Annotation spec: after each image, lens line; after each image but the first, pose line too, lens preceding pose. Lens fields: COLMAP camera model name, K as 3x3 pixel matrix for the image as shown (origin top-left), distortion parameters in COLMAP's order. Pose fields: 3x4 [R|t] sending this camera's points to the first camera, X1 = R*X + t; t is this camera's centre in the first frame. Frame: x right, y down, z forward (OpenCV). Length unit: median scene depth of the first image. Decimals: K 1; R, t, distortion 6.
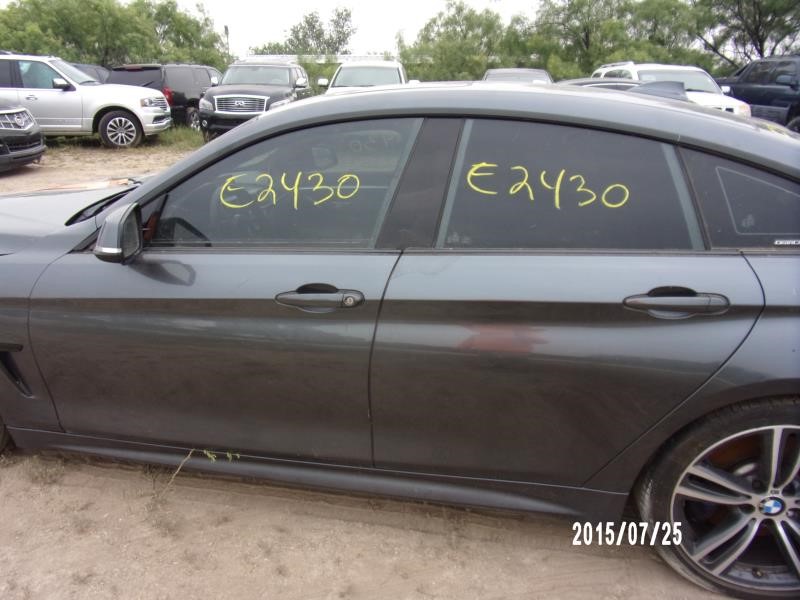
lens RADIAL K [[576.4, 0, 369.4], [0, 576.4, 299.1], [0, 0, 1]] dist [-0.019558, 0.001455]
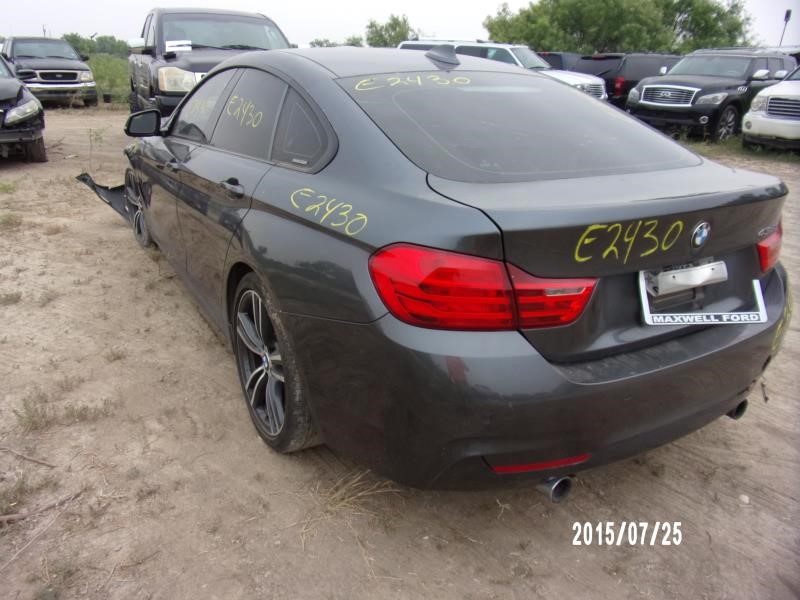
lens RADIAL K [[576.4, 0, 369.4], [0, 576.4, 299.1], [0, 0, 1]] dist [-0.019558, 0.001455]
pose [[0.658866, 0.292803, -0.692937, 0.259556], [-0.284855, 0.949655, 0.130430, -0.002408], [0.696242, 0.111451, 0.709102, 0.029529]]
